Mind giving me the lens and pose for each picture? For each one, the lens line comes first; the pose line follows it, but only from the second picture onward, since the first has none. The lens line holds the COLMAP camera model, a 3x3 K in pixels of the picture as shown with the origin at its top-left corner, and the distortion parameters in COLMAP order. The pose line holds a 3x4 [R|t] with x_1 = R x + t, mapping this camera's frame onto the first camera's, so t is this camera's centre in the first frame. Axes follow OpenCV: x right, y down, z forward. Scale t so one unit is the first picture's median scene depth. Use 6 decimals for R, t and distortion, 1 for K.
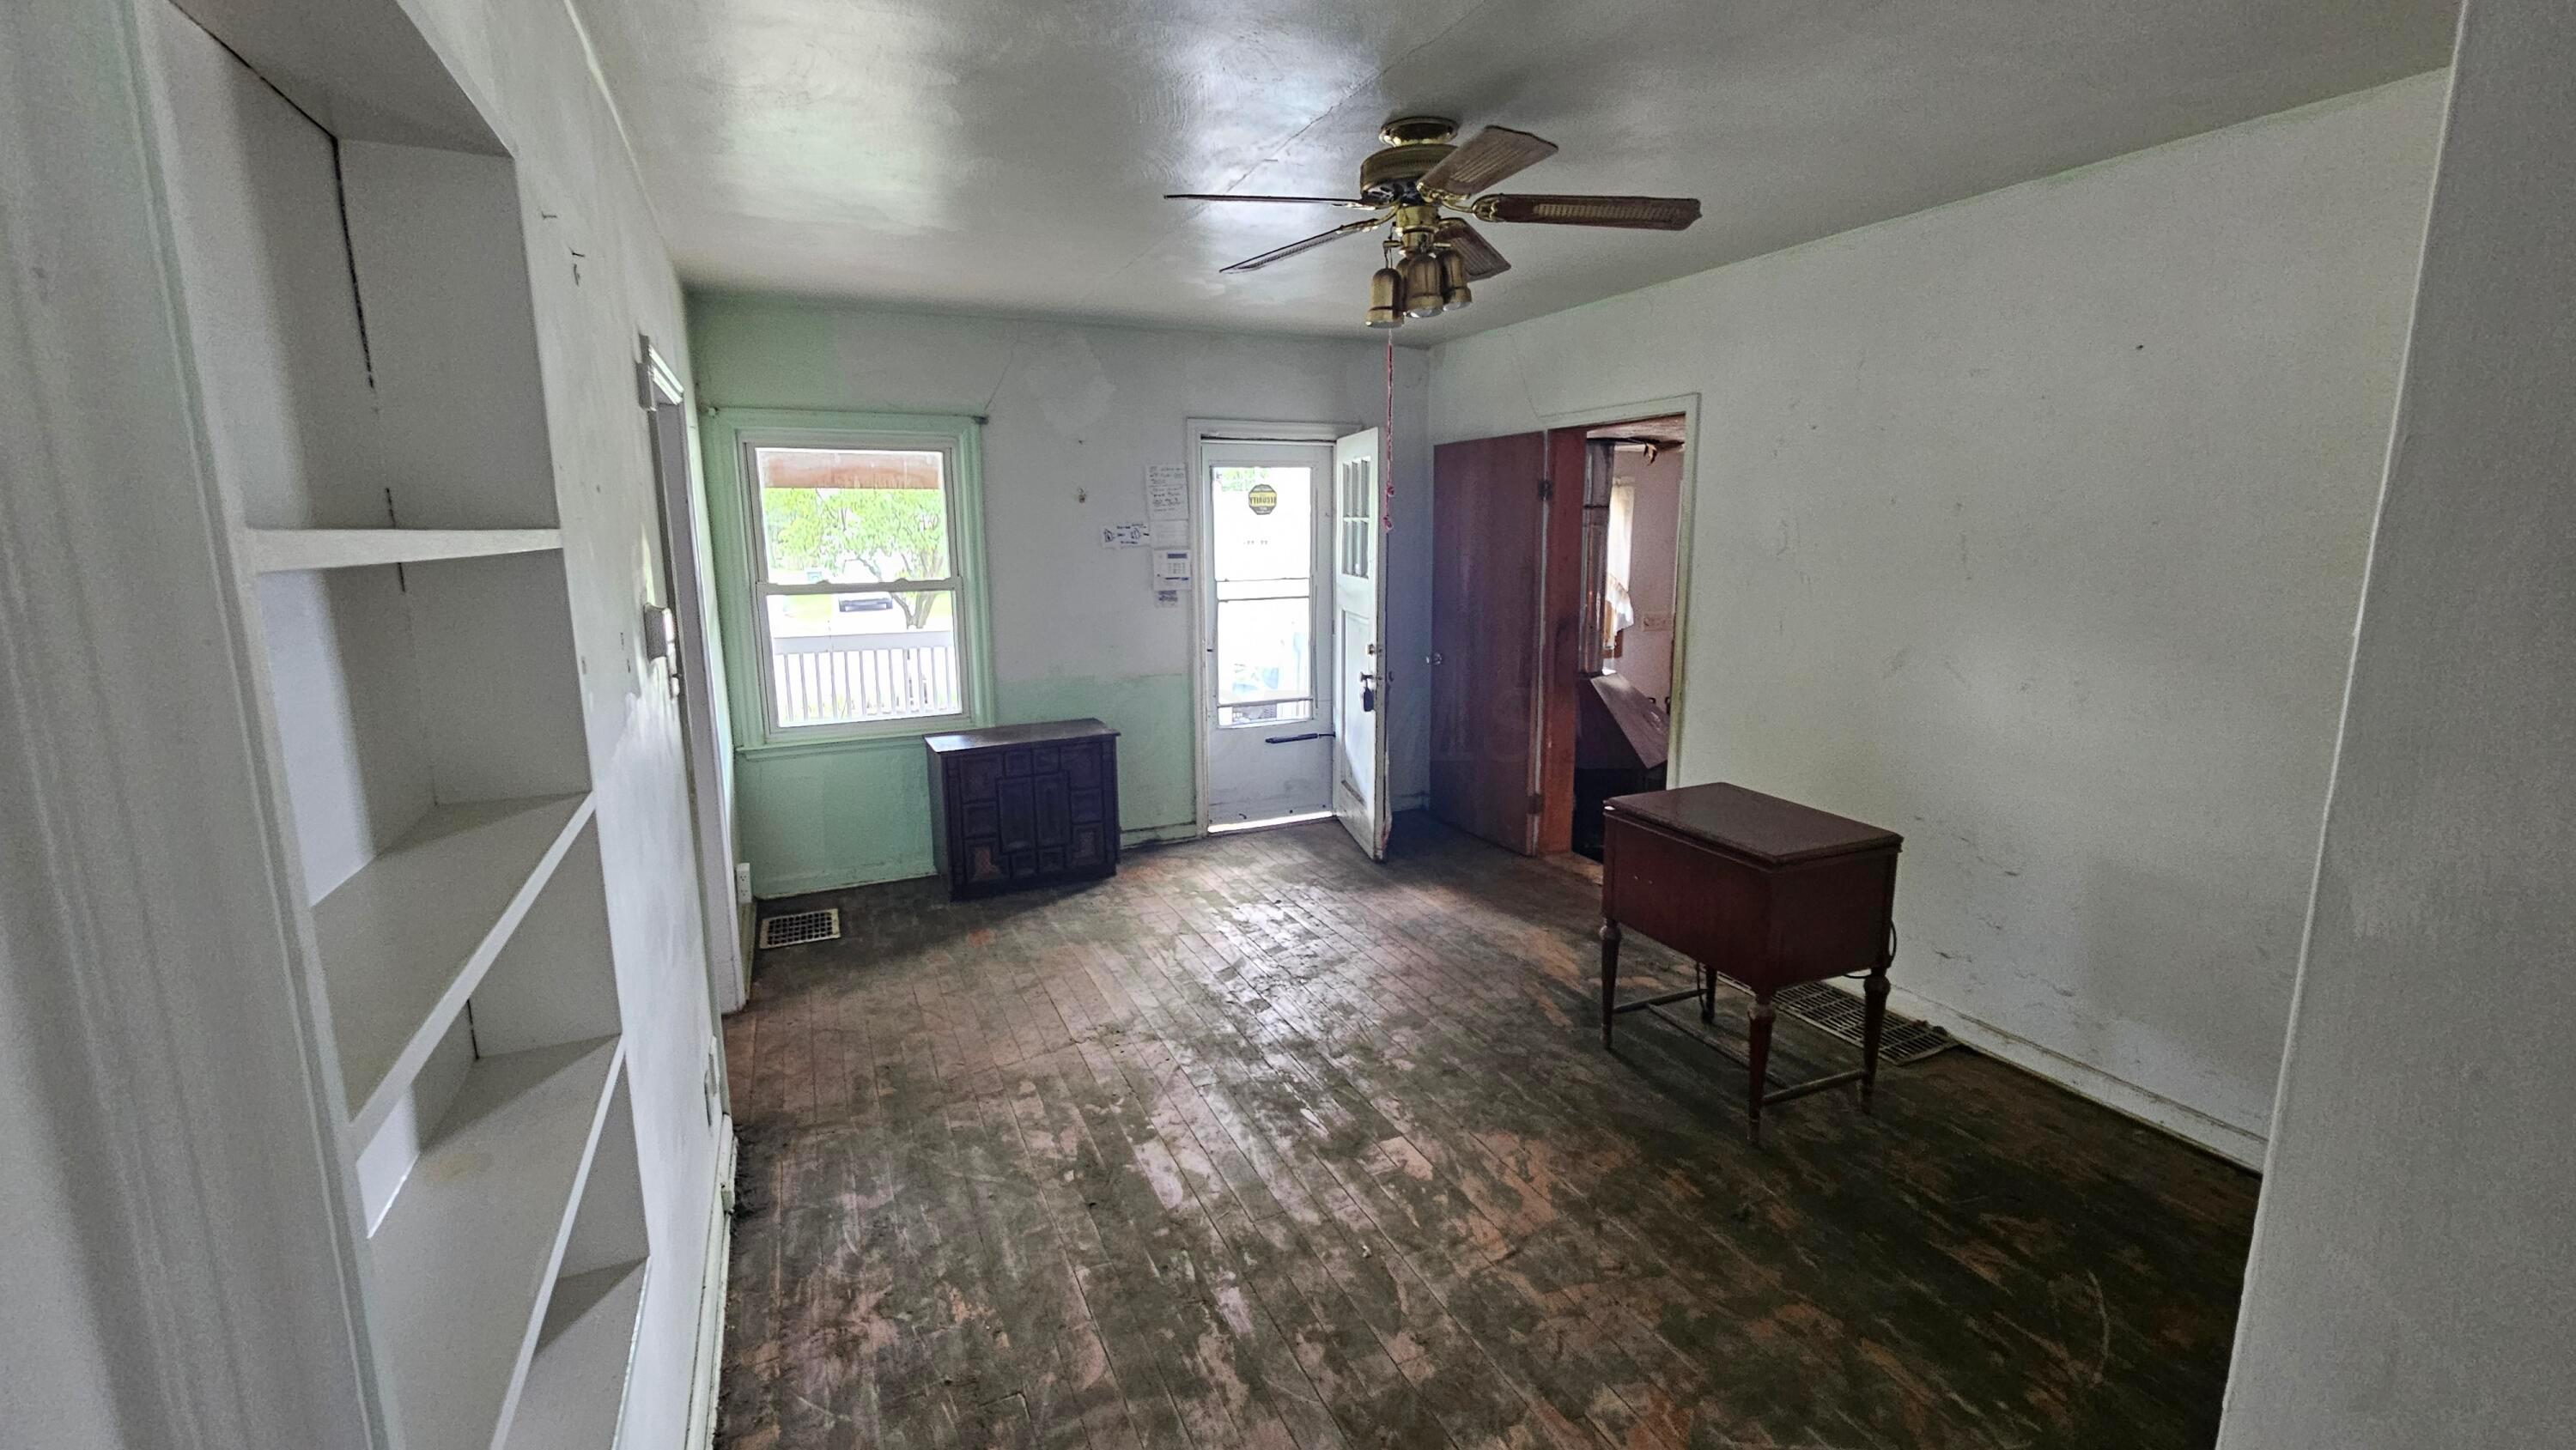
lens RADIAL K [[1056.2, 0, 1276.0], [0, 1056.2, 711.2], [0, 0, 1]] dist [0.000879, 0.000616]
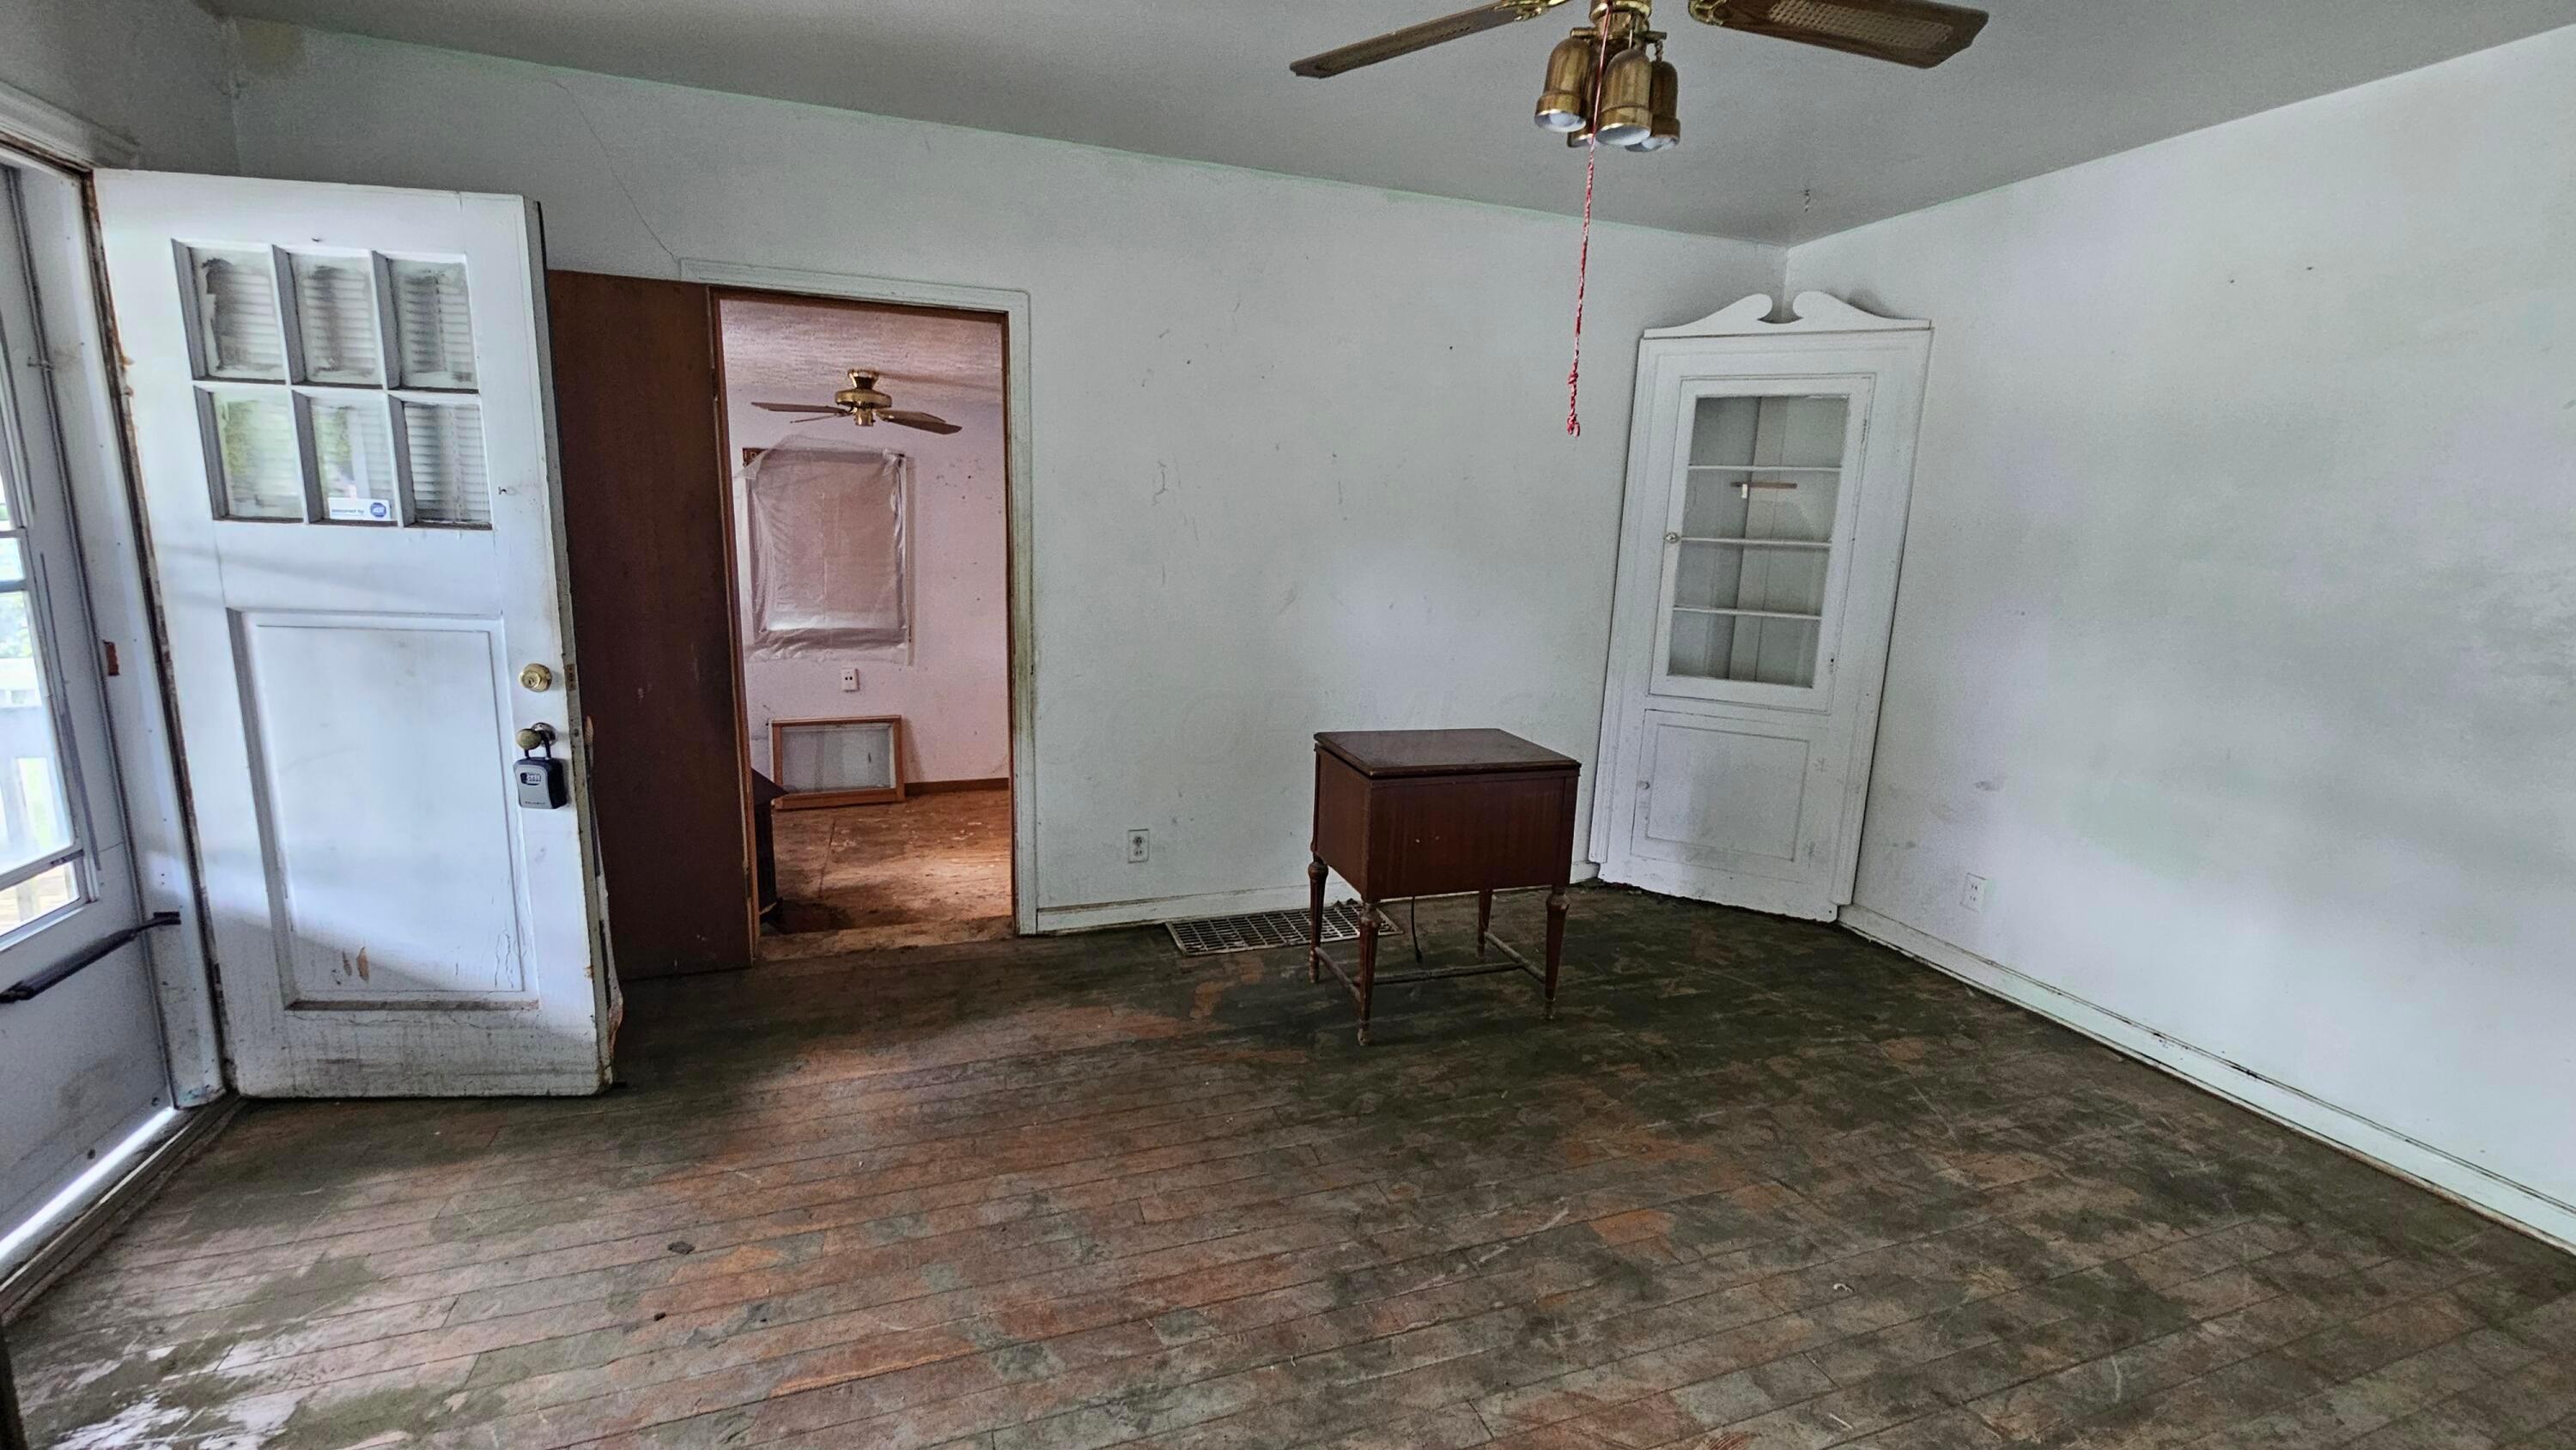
lens RADIAL K [[1056.2, 0, 1276.0], [0, 1056.2, 711.2], [0, 0, 1]] dist [0.000879, 0.000616]
pose [[0.095478, -0.171606, 0.980528, -0.498449], [0.137702, 0.977835, 0.157726, -0.105866], [-0.985861, 0.119961, 0.116992, 0.883274]]
